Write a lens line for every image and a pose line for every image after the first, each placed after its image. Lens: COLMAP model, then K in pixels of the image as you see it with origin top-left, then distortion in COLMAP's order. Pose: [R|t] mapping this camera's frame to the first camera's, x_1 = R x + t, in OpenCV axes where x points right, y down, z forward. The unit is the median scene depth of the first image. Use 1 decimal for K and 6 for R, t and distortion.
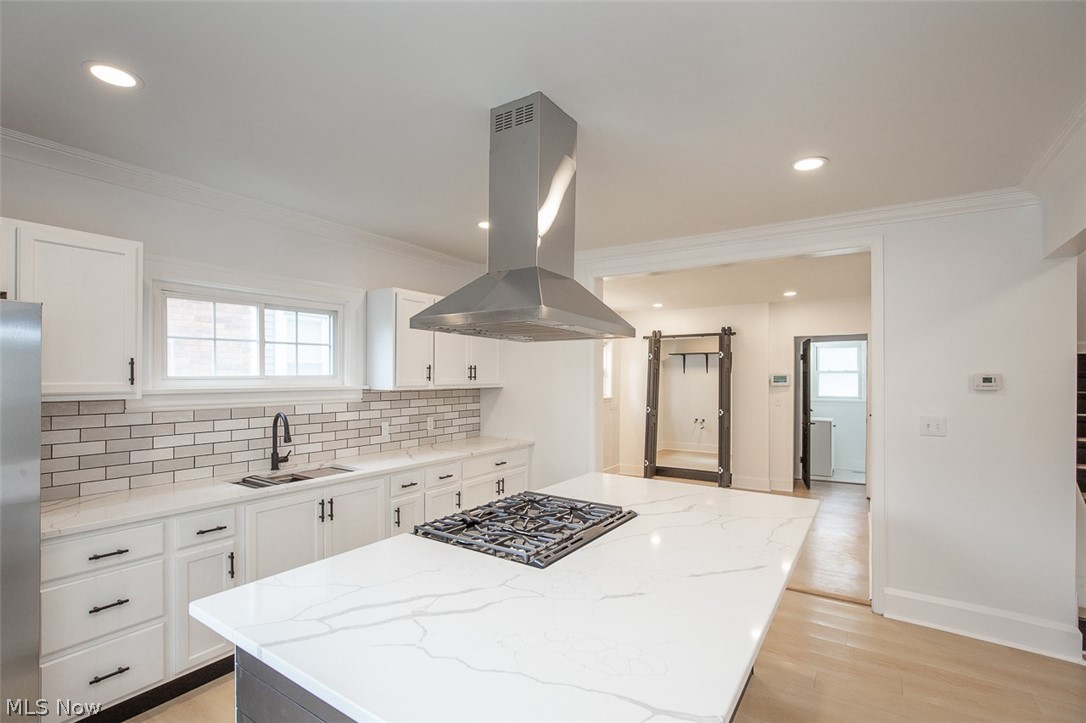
lens RADIAL K [[497.4, 0, 543.0], [0, 497.4, 361.5], [0, 0, 1]] dist [-0.005524, -0.000019]
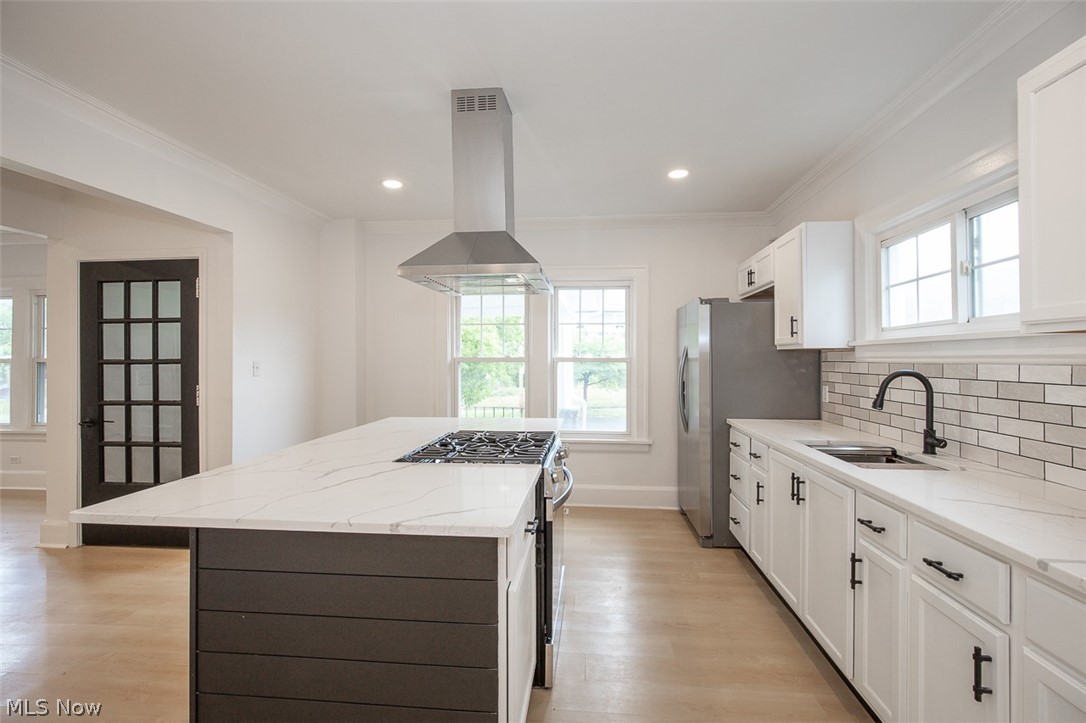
lens RADIAL K [[497.4, 0, 543.0], [0, 497.4, 361.5], [0, 0, 1]] dist [-0.005524, -0.000019]
pose [[-0.879749, -0.001646, -0.475436, 0.233103], [0.011041, 0.999654, -0.023892, 0.087778], [0.475310, -0.026268, -0.879426, 1.191587]]
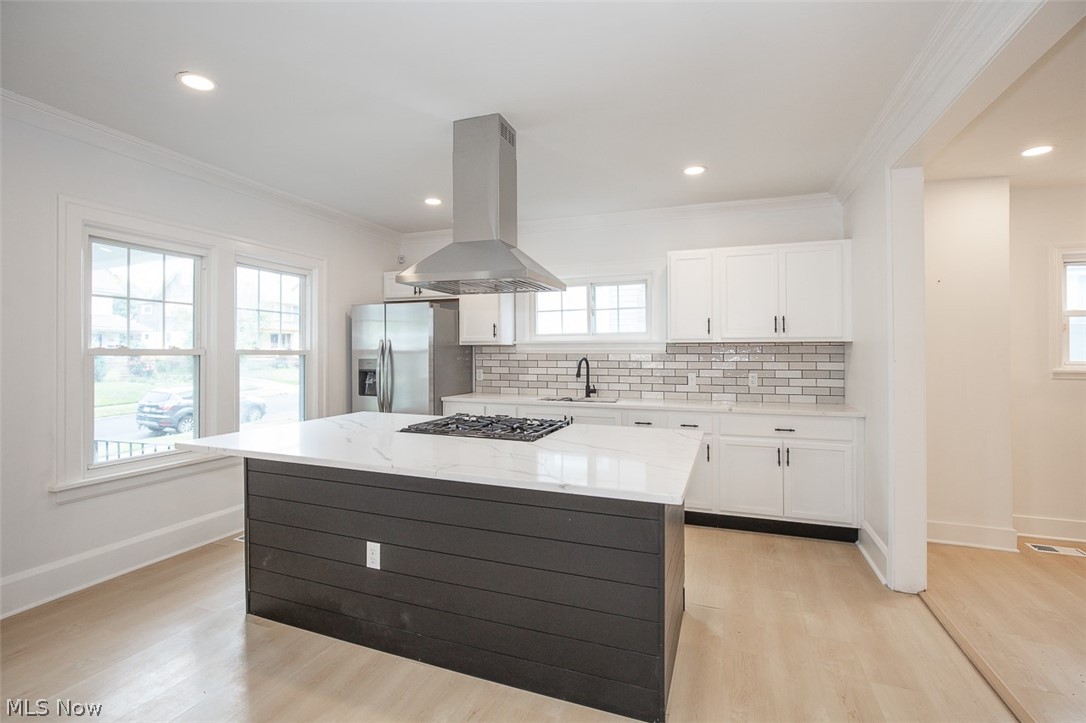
lens RADIAL K [[497.4, 0, 543.0], [0, 497.4, 361.5], [0, 0, 1]] dist [-0.005524, -0.000019]
pose [[0.223639, 0.013907, -0.974573, 0.741632], [0.029061, 0.999359, 0.020930, 0.070300], [0.974239, -0.033002, 0.223092, 0.485190]]
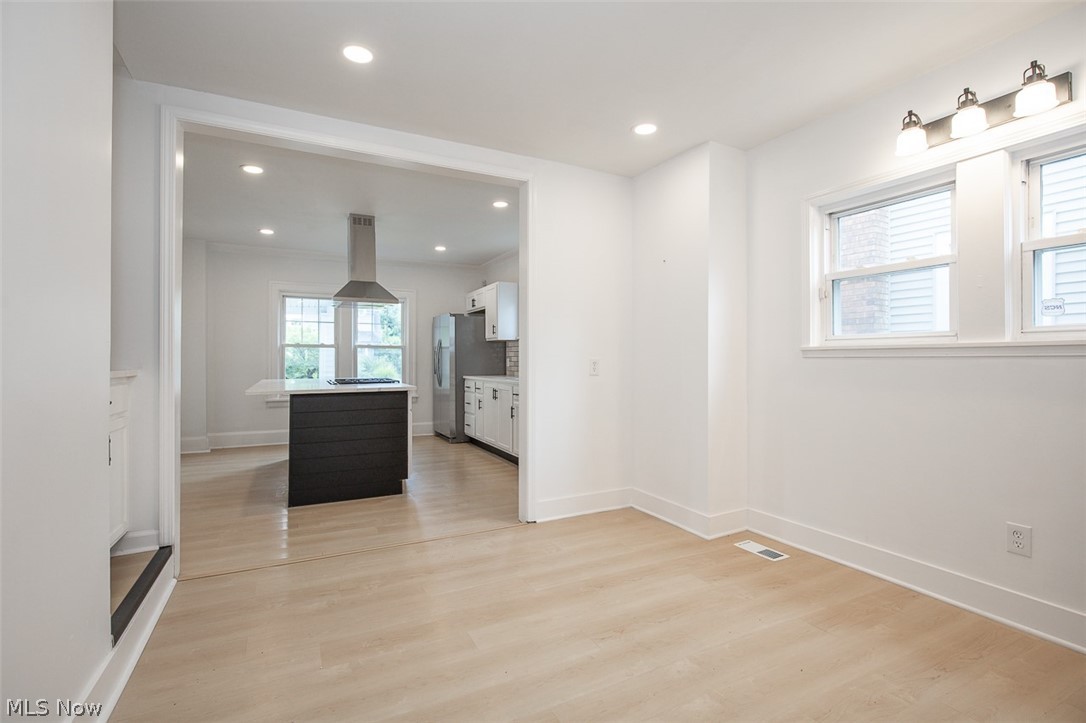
lens RADIAL K [[497.4, 0, 543.0], [0, 497.4, 361.5], [0, 0, 1]] dist [-0.005524, -0.000019]
pose [[-0.490443, -0.001602, -0.871472, 0.949265], [0.023841, 0.999599, -0.015255, 0.161697], [0.871147, -0.028258, -0.490208, 1.695066]]
